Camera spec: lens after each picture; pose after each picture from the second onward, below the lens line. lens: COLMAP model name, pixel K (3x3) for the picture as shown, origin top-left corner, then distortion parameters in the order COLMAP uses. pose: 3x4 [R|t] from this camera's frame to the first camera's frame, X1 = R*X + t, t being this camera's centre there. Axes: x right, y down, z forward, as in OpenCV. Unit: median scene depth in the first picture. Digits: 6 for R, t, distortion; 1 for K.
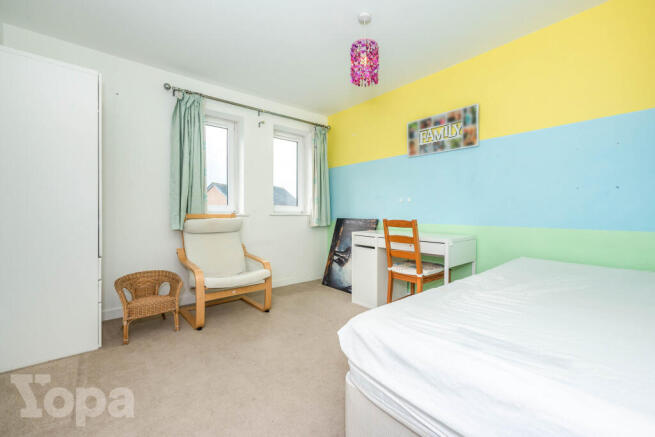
lens RADIAL K [[278.4, 0, 328.6], [0, 278.4, 219.2], [0, 0, 1]] dist [-0.027143, 0.017925]
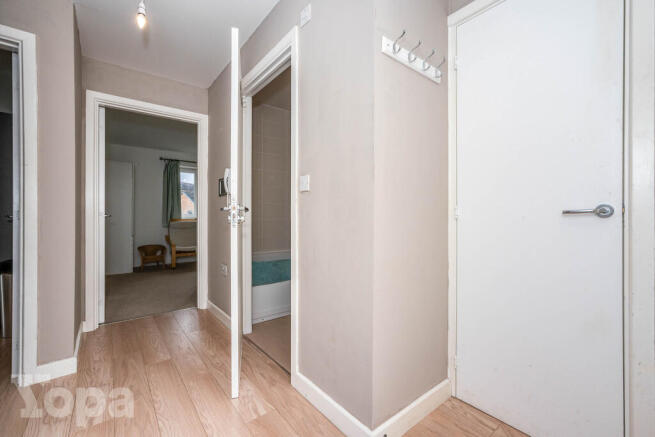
lens RADIAL K [[278.4, 0, 328.6], [0, 278.4, 219.2], [0, 0, 1]] dist [-0.027143, 0.017925]
pose [[0.999983, 0.004579, -0.003492, 0.717823], [-0.004603, 0.999966, -0.006834, -0.004834], [0.003460, 0.006850, 0.999971, -1.126085]]
